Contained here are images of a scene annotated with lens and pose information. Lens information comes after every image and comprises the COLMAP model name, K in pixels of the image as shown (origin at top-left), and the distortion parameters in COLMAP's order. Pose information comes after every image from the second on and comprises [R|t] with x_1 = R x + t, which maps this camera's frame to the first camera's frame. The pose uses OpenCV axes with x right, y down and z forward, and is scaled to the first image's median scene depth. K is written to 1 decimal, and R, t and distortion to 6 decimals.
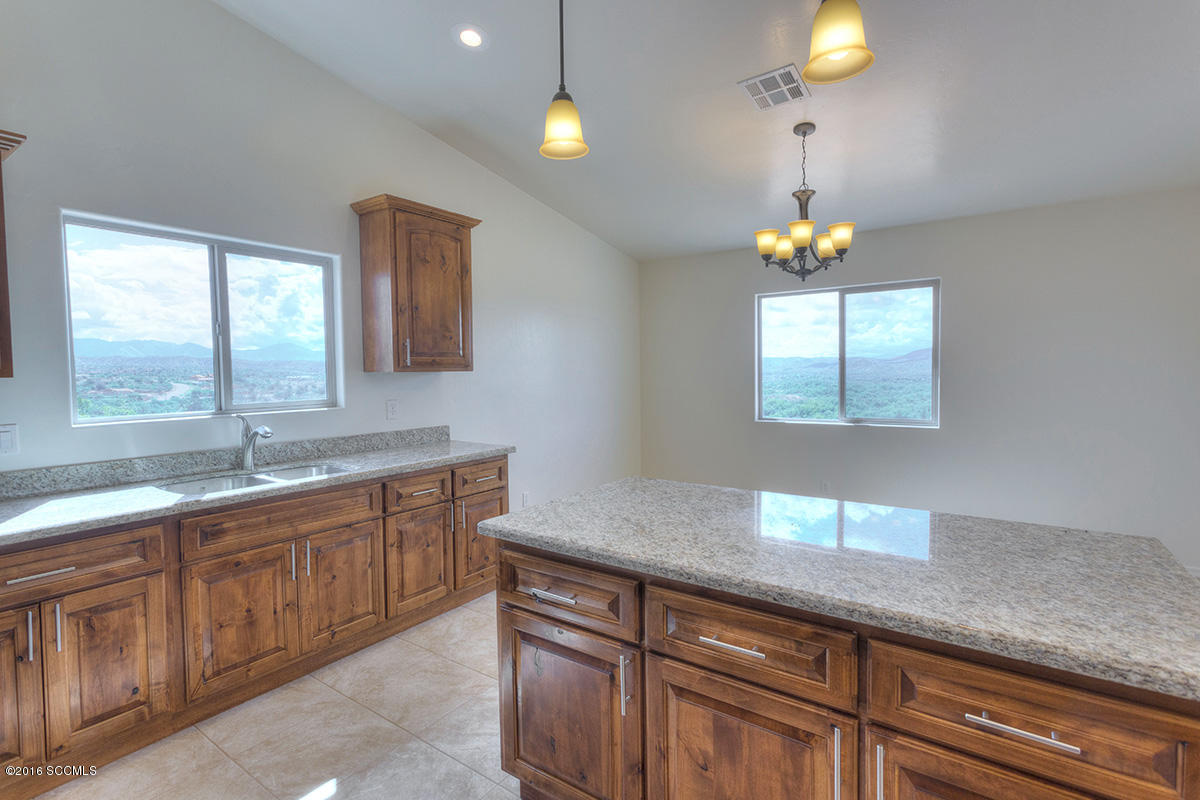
lens RADIAL K [[557.7, 0, 600.0], [0, 557.7, 400.0], [0, 0, 1]] dist [0.004306, -0.000077]
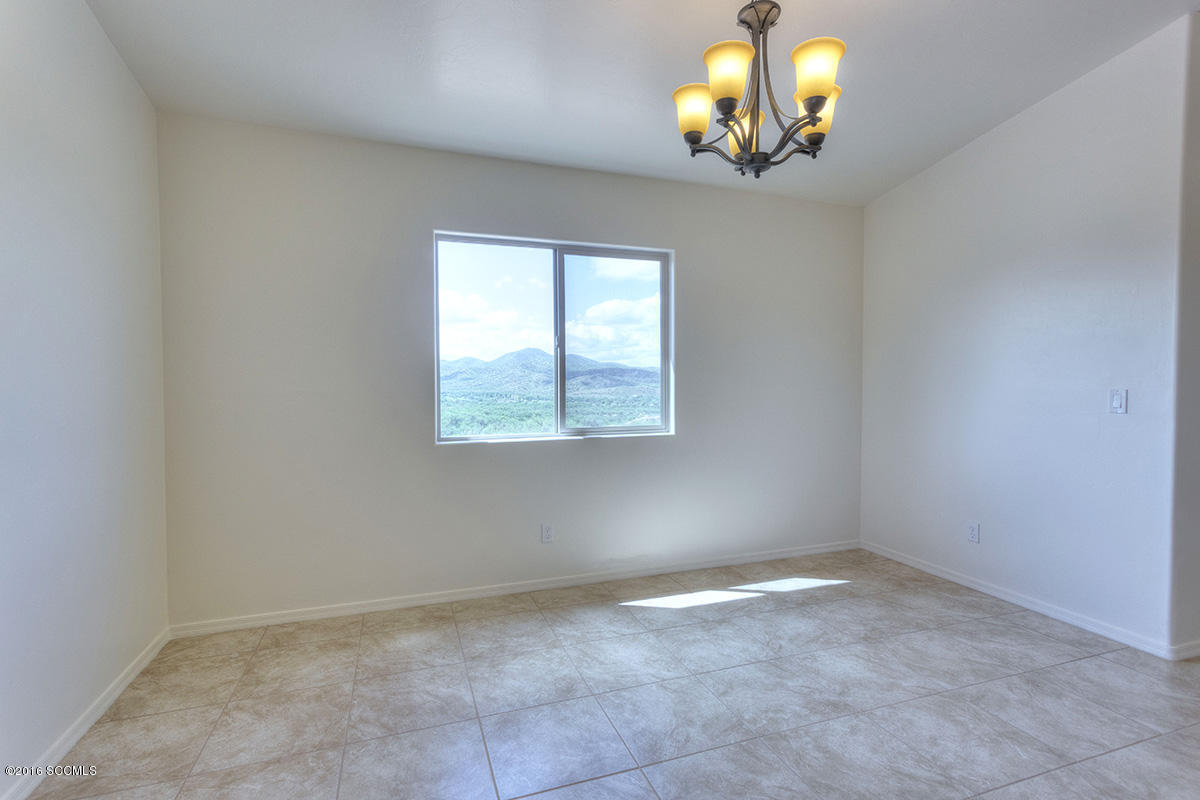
lens RADIAL K [[559.7, 0, 600.0], [0, 559.7, 400.0], [0, 0, 1]] dist [0.000422, 0.000298]
pose [[0.577801, -0.013191, 0.816071, -0.189566], [0.034613, 0.999366, -0.008353, 0.004545], [-0.815443, 0.033074, 0.577891, 0.919166]]
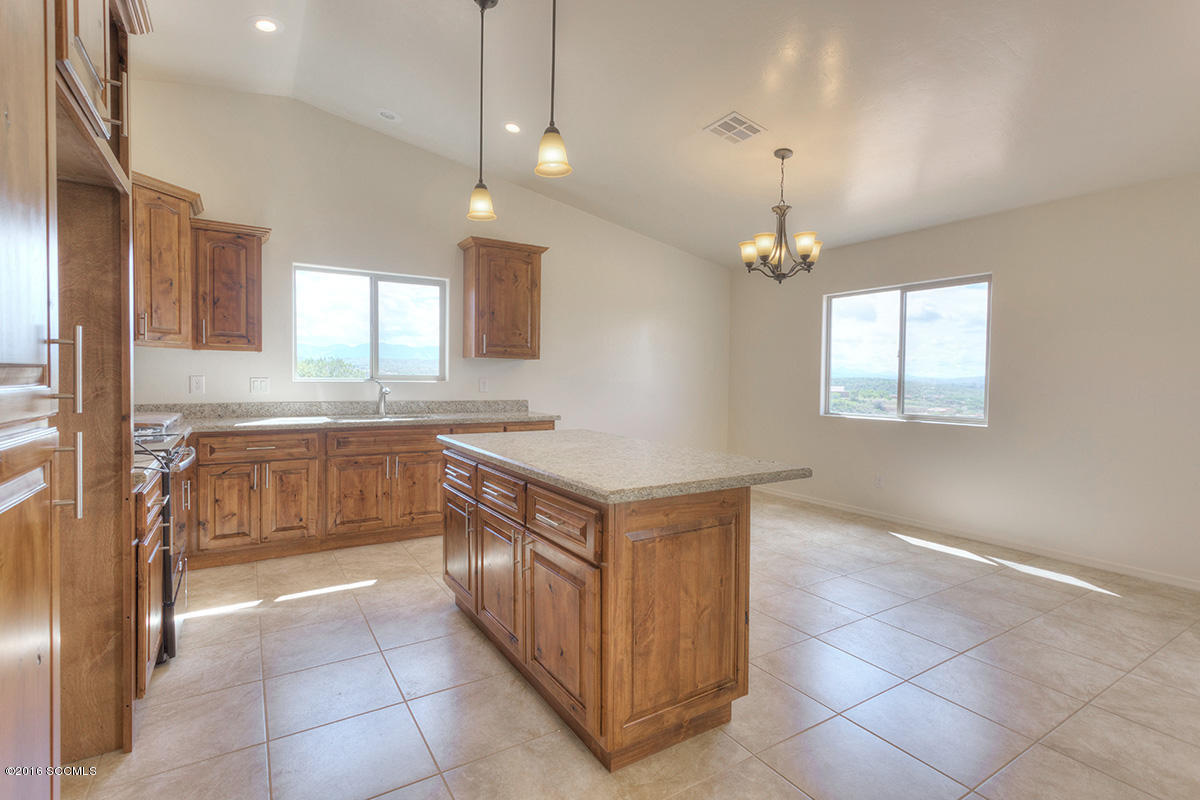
lens RADIAL K [[559.7, 0, 600.0], [0, 559.7, 400.0], [0, 0, 1]] dist [0.000422, 0.000298]
pose [[0.924761, 0.039528, -0.378490, 0.525743], [-0.044005, 0.999026, -0.003183, 0.055156], [0.377995, 0.019599, 0.925600, -0.240814]]
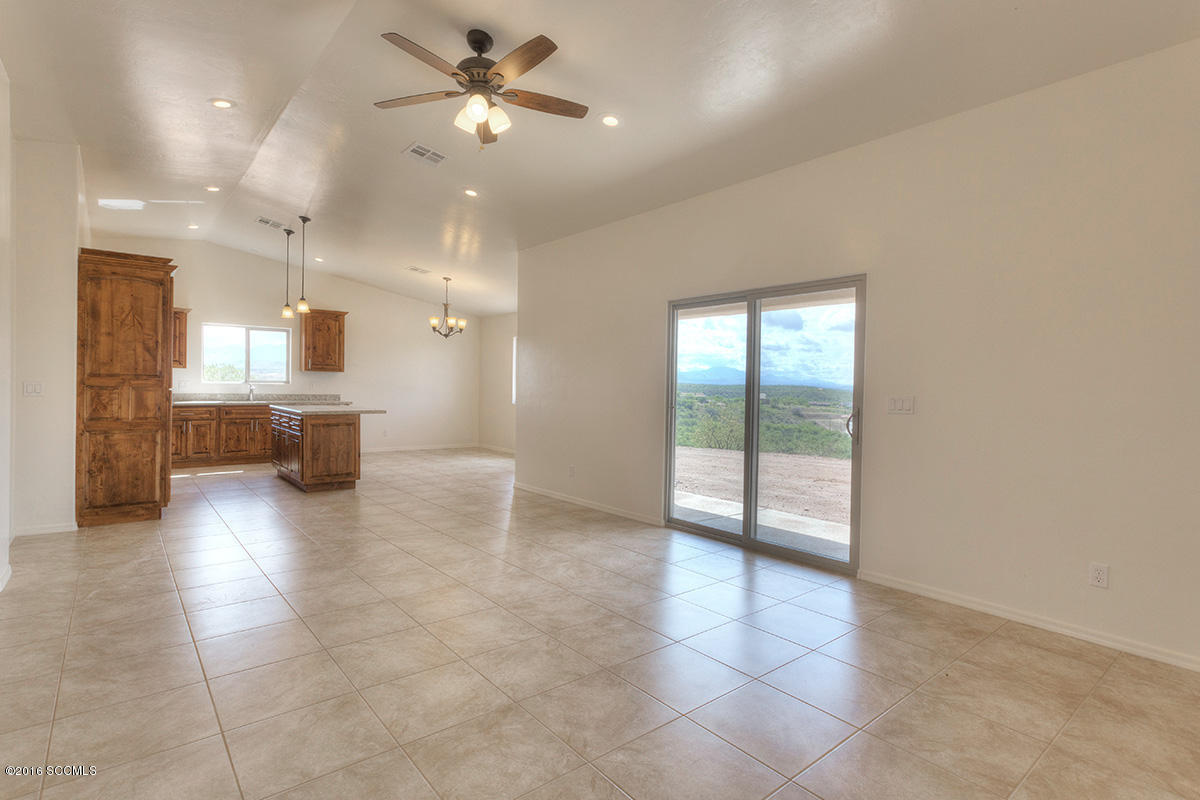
lens RADIAL K [[577.9, 0, 600.0], [0, 577.9, 400.0], [0, 0, 1]] dist [-0.000821, -0.000265]
pose [[0.965641, 0.034953, -0.257517, 1.915939], [-0.041978, 0.998880, -0.021832, 0.101078], [0.256465, 0.031892, 0.966027, -1.481445]]
